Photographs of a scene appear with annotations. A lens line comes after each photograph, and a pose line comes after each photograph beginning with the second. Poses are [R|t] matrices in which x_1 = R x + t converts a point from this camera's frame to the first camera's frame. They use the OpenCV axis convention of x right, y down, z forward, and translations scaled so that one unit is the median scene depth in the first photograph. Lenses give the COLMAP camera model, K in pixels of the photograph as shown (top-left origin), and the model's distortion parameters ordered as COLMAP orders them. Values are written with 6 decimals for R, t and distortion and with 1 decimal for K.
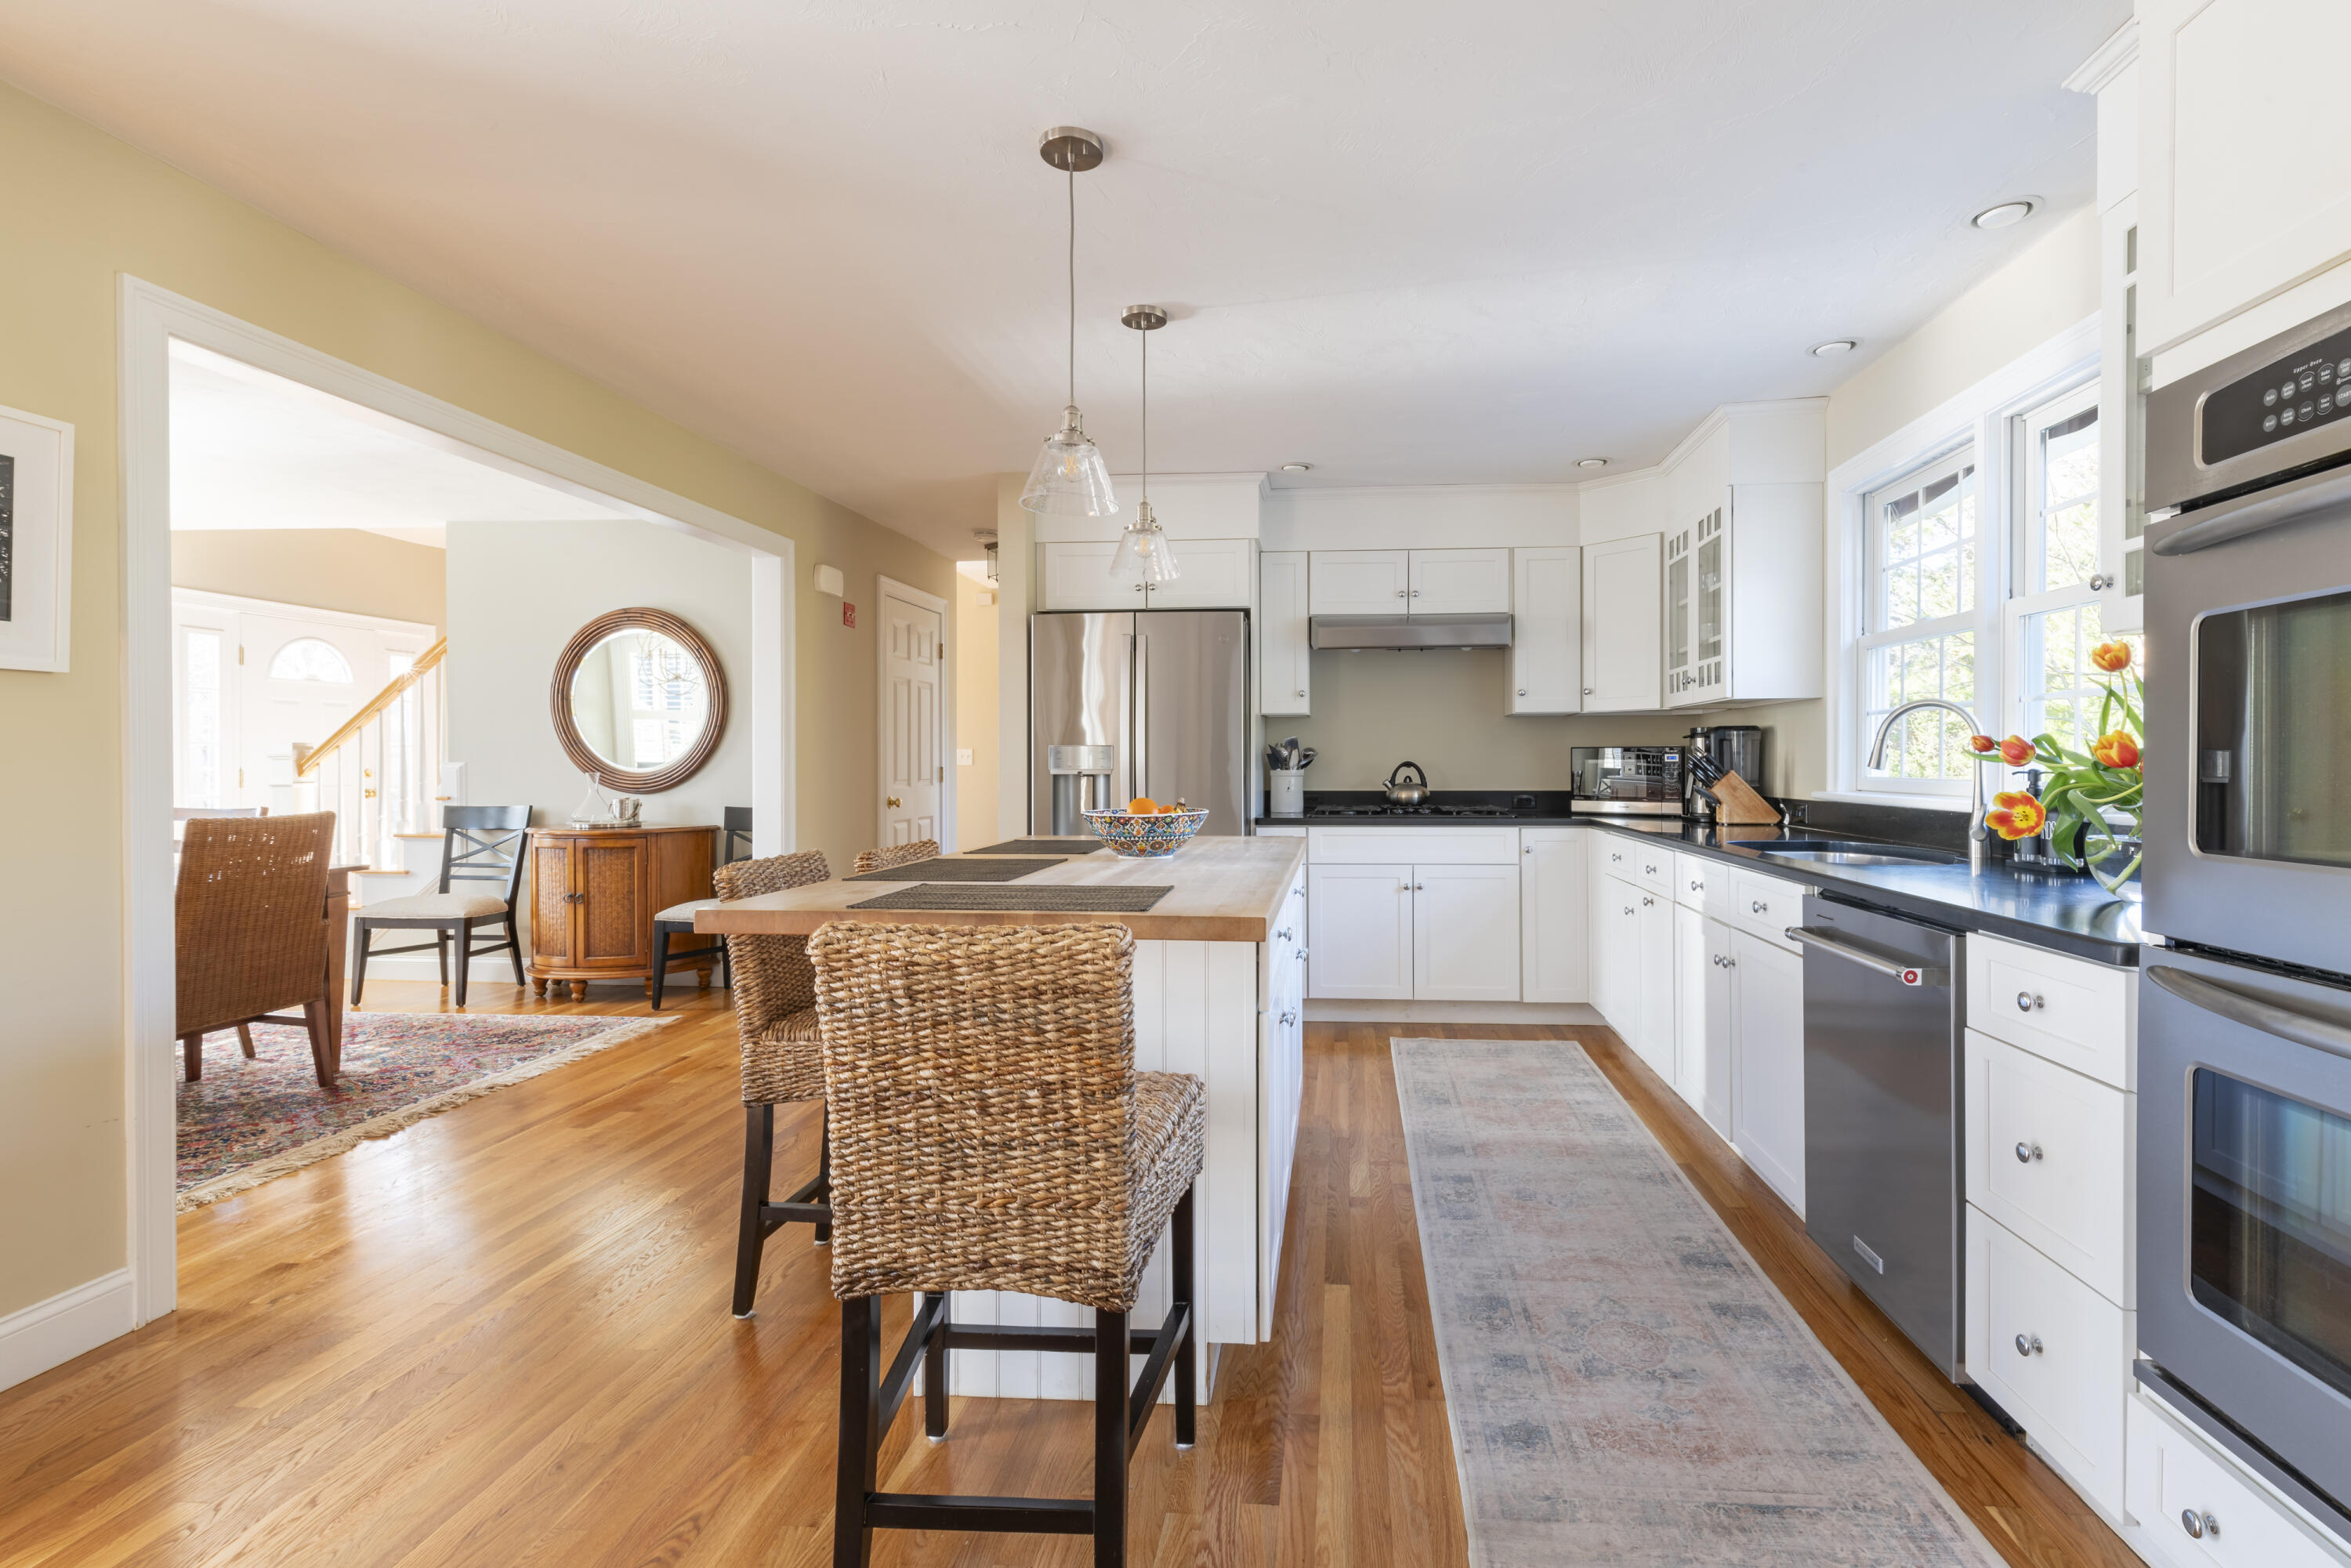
lens RADIAL K [[1084.4, 0, 1228.1], [0, 1084.4, 765.2], [0, 0, 1]] dist [0.000293, -0.000282]
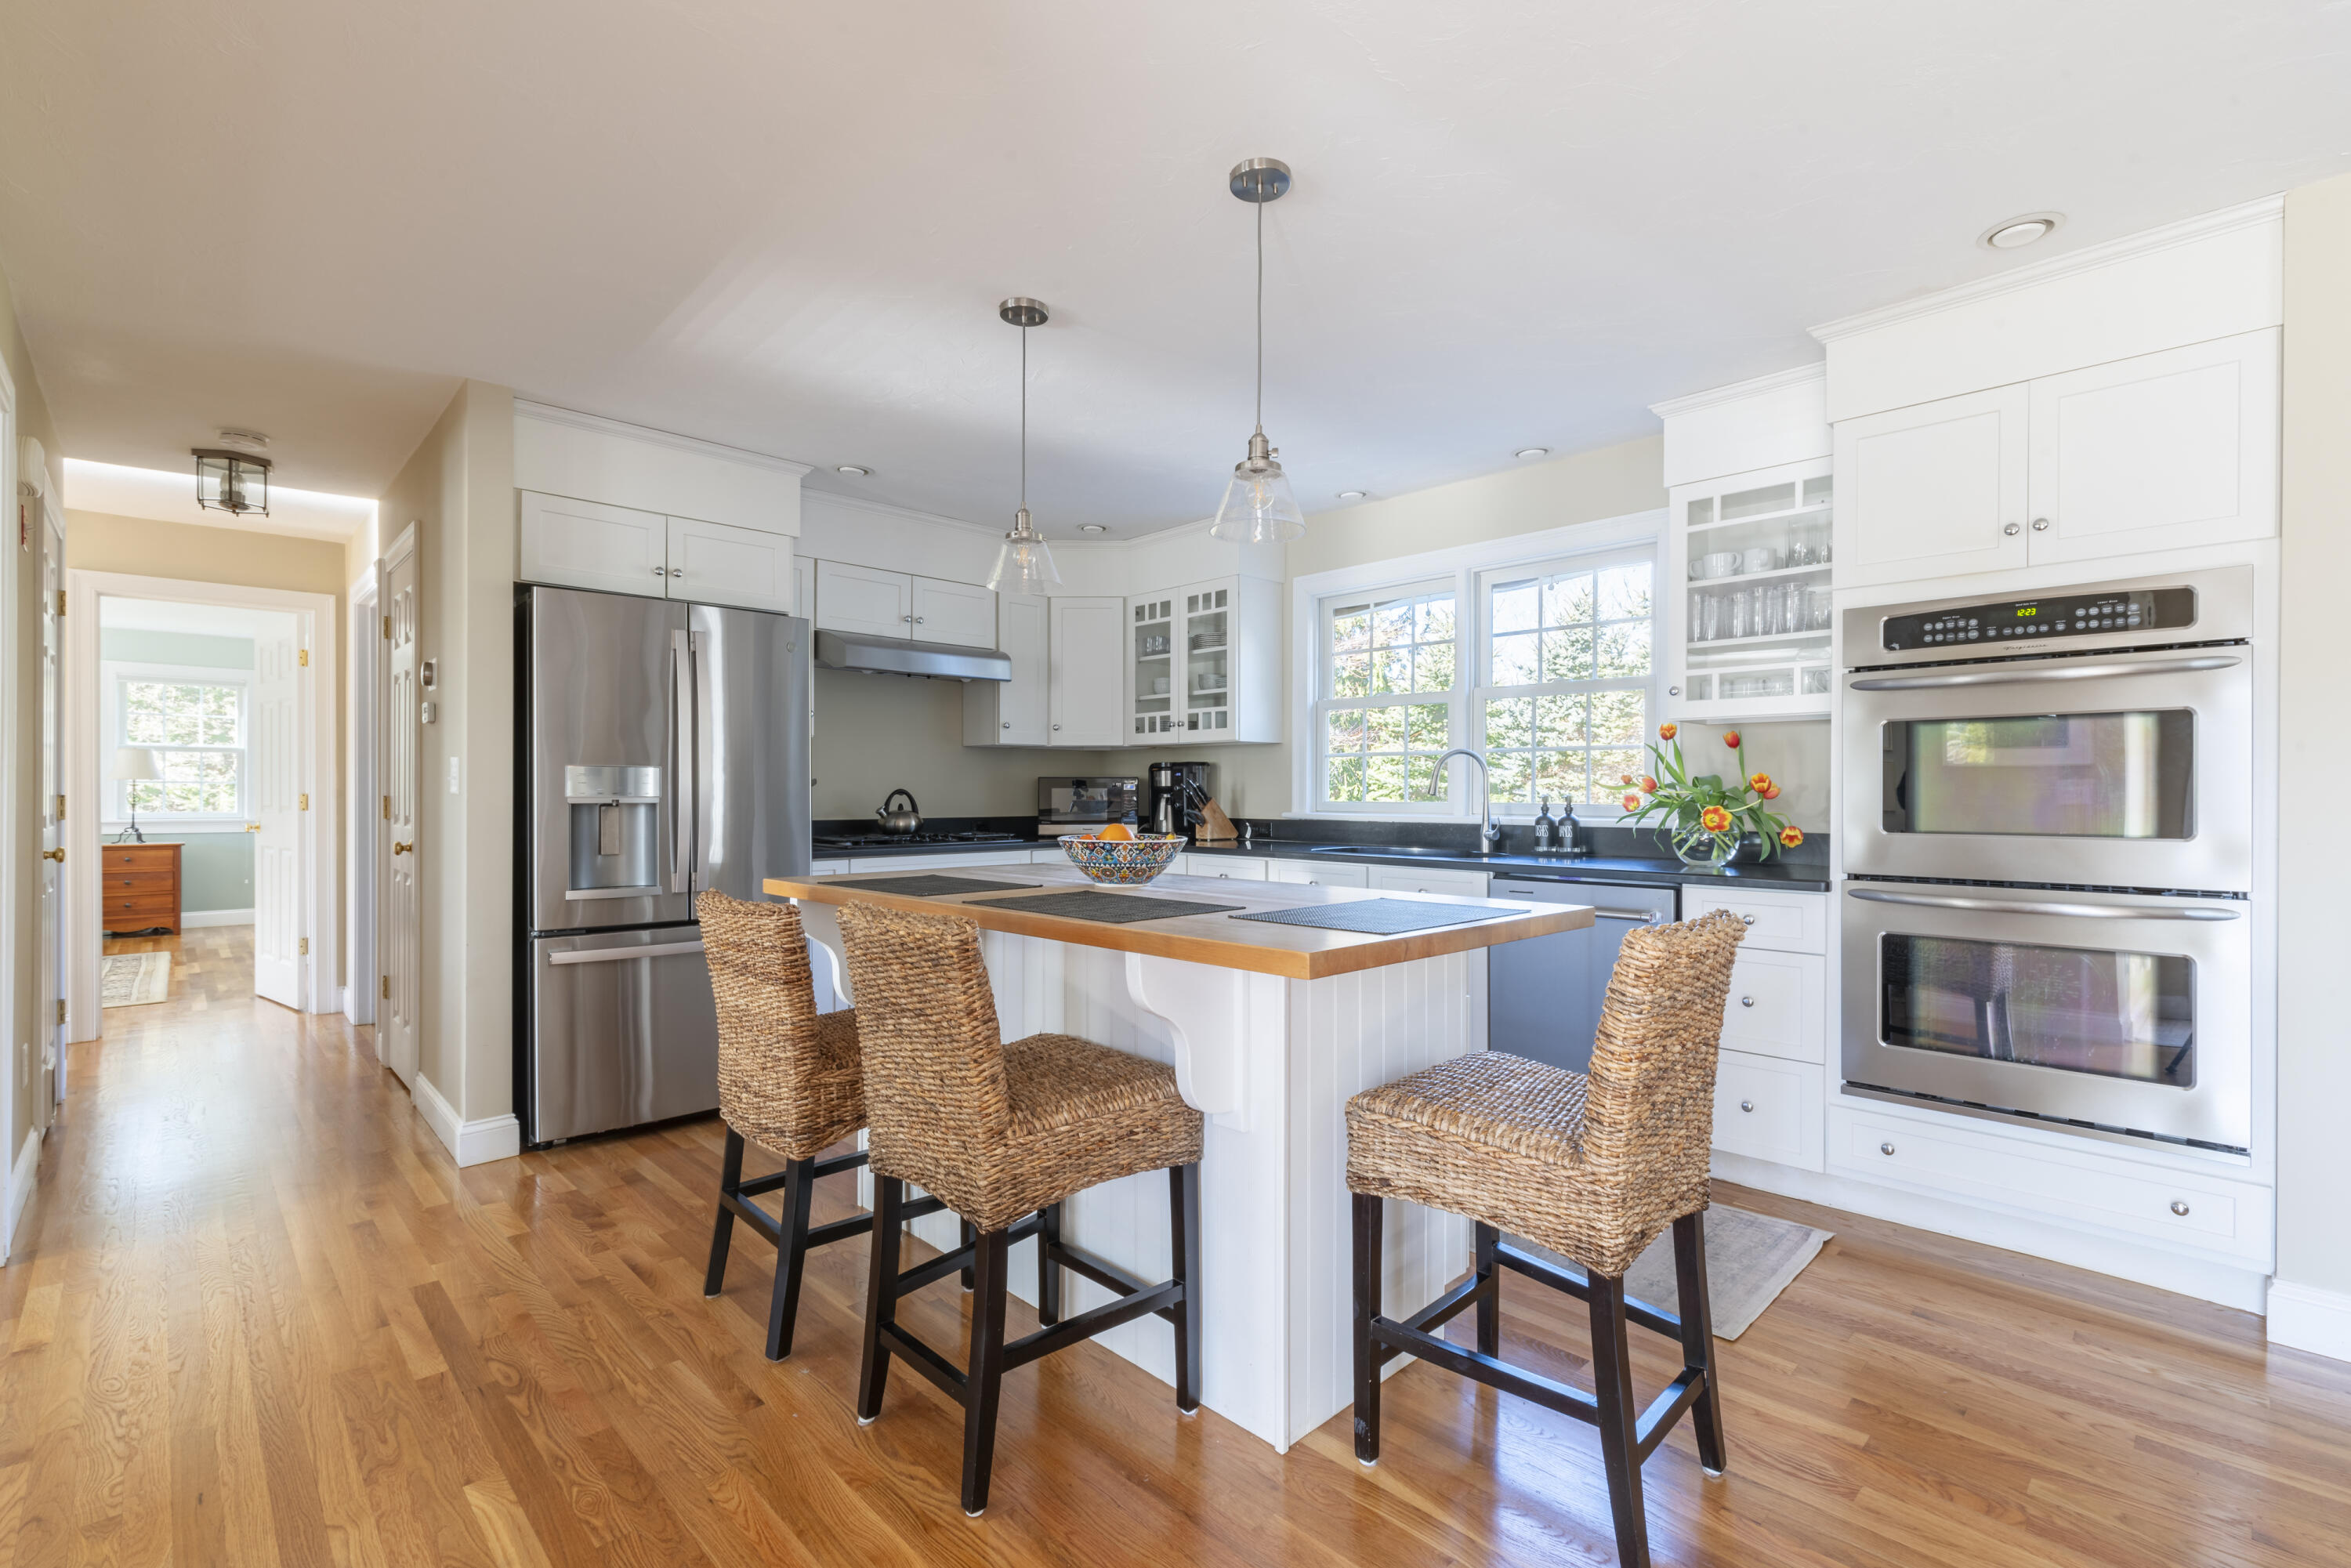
lens RADIAL K [[1061.5, 0, 1190.2], [0, 1061.5, 792.3], [0, 0, 1]] dist [0.000844, 0.000024]
pose [[0.640876, 0.002173, 0.767641, -0.562735], [-0.000080, 0.999996, -0.002764, 0.003050], [-0.767644, 0.001710, 0.640874, 0.252402]]
